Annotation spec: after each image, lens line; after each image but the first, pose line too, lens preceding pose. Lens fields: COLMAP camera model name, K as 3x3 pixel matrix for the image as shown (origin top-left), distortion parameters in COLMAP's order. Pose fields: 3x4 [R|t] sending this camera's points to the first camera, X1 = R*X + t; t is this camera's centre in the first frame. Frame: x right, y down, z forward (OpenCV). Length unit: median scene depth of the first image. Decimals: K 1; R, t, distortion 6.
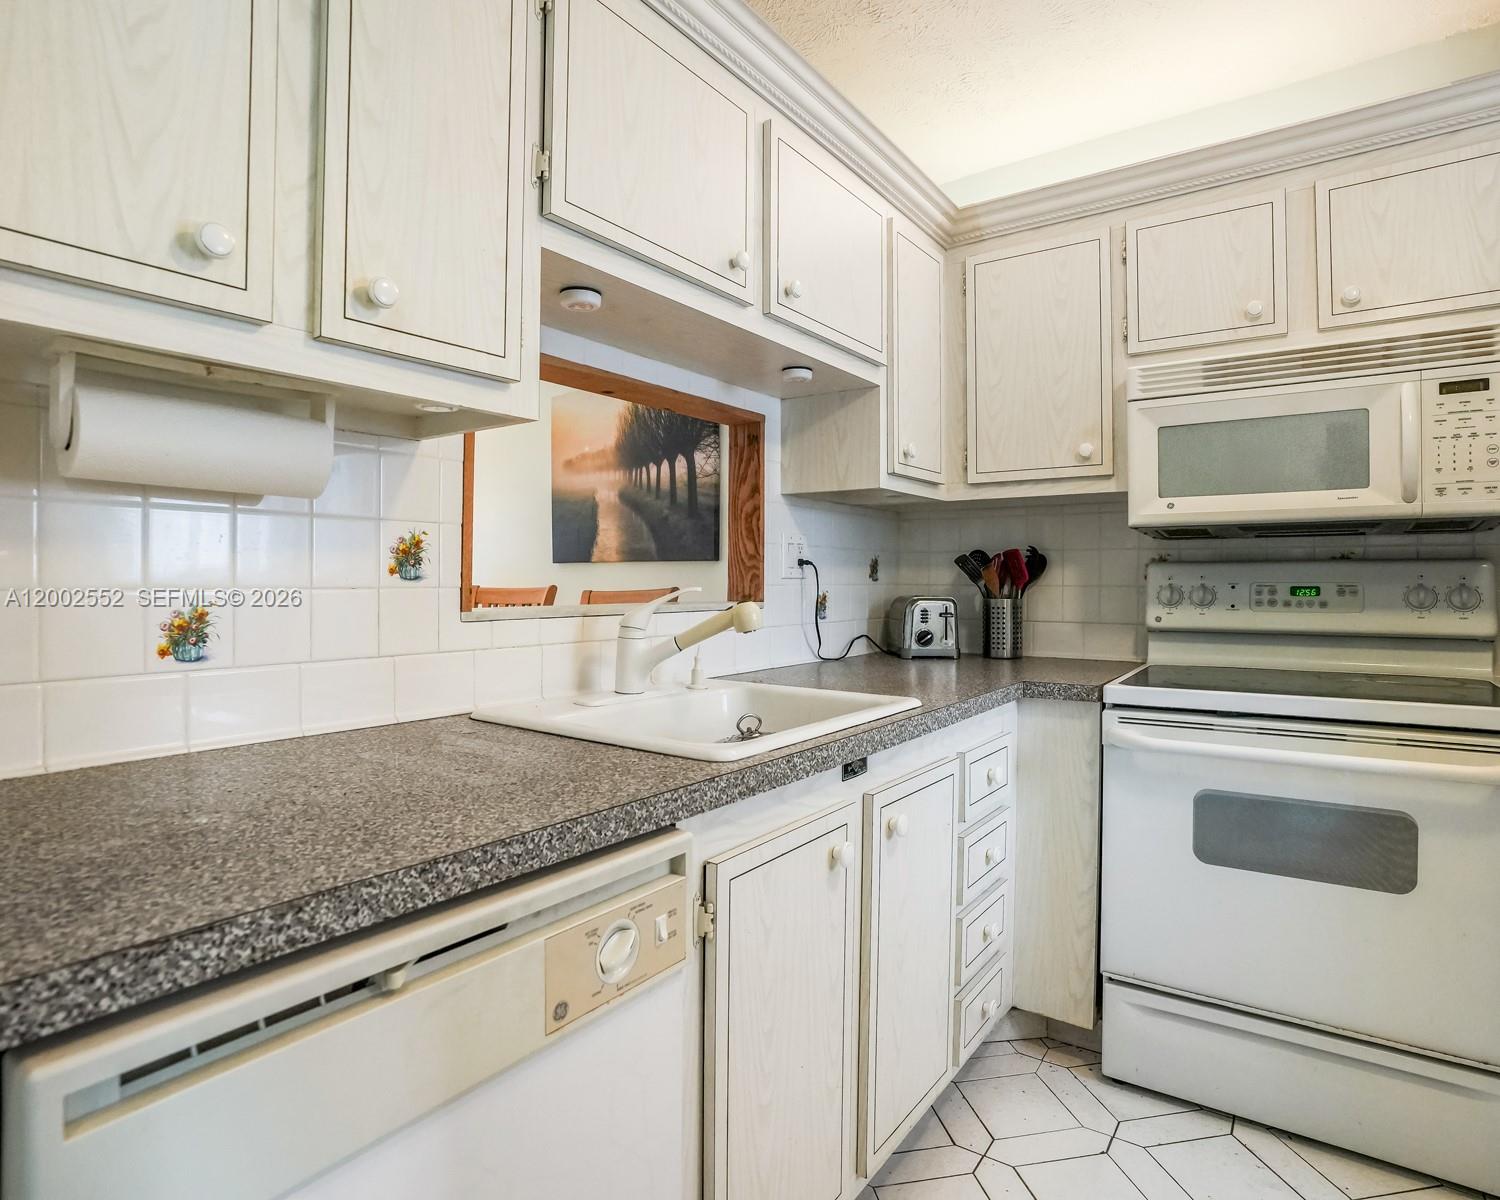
lens RADIAL K [[842.3, 0, 747.1], [0, 842.3, 586.3], [0, 0, 1]] dist [-0.076135, 0.033554]
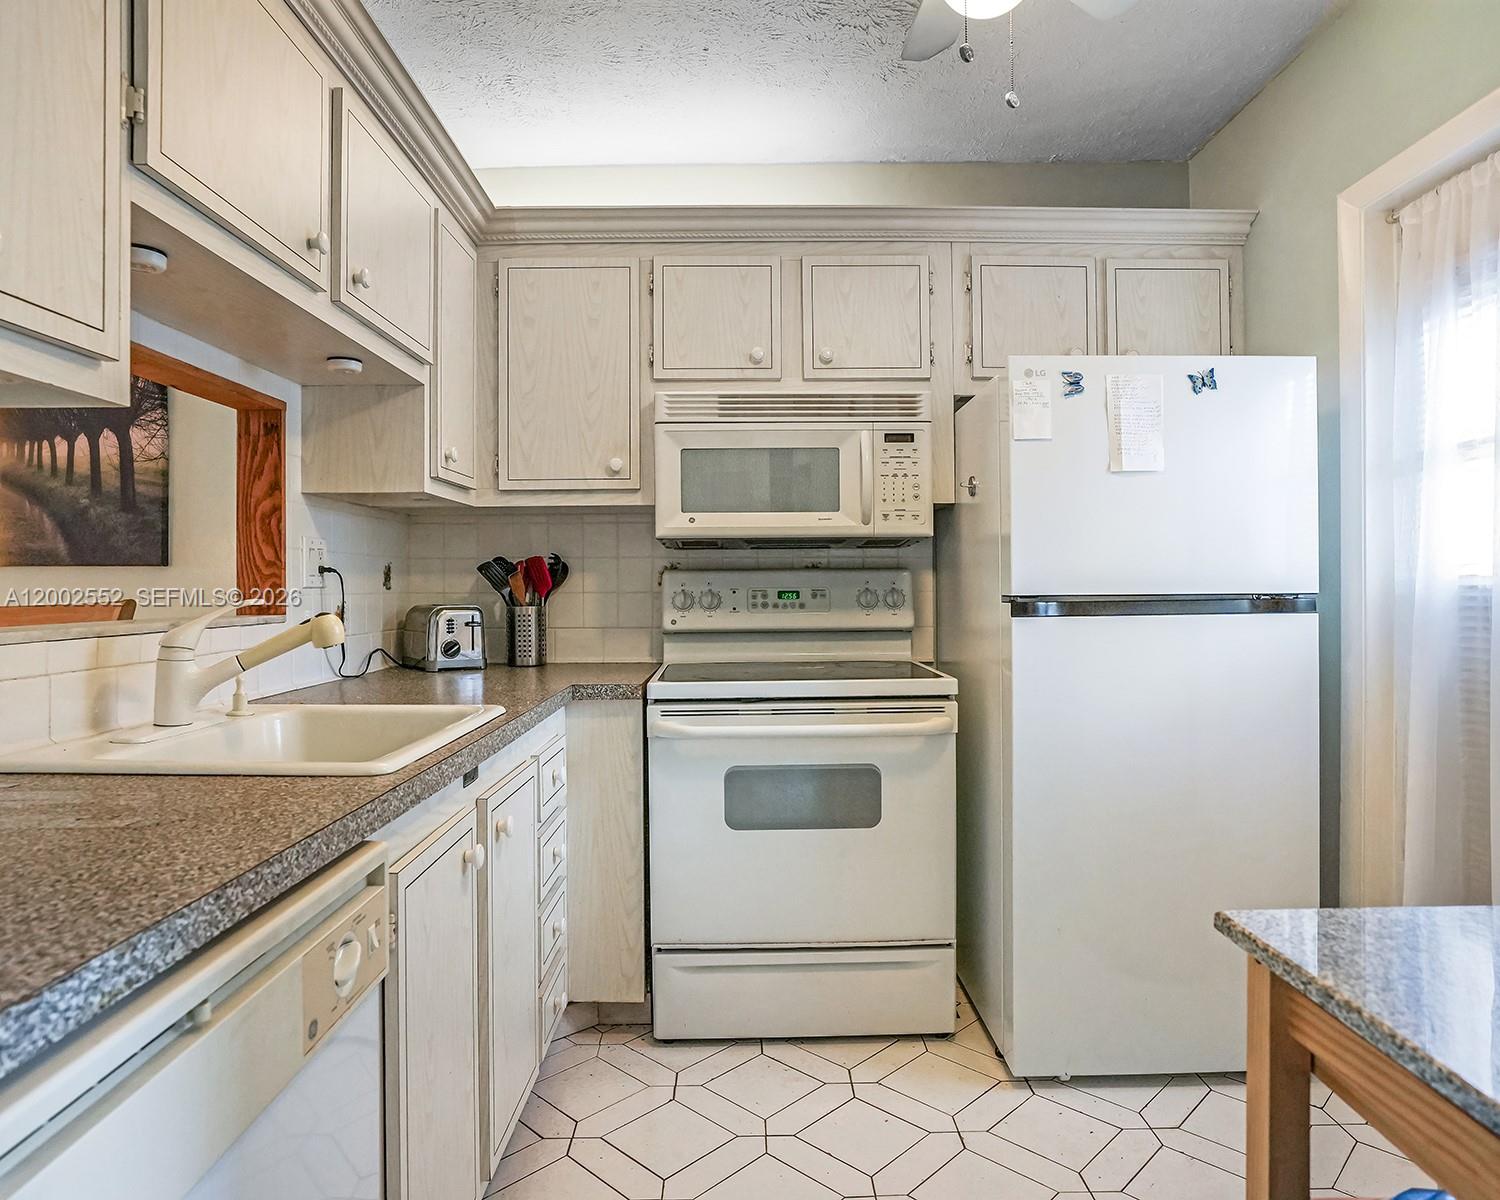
lens RADIAL K [[949.6, 0, 750.0], [0, 949.6, 600.0], [0, 0, 1]] dist [-0.055017, 0.031965]
pose [[0.808723, -0.015500, 0.587985, -0.186969], [0.010953, 0.999876, 0.011293, -0.003115], [-0.588088, -0.002693, 0.808793, -0.088453]]
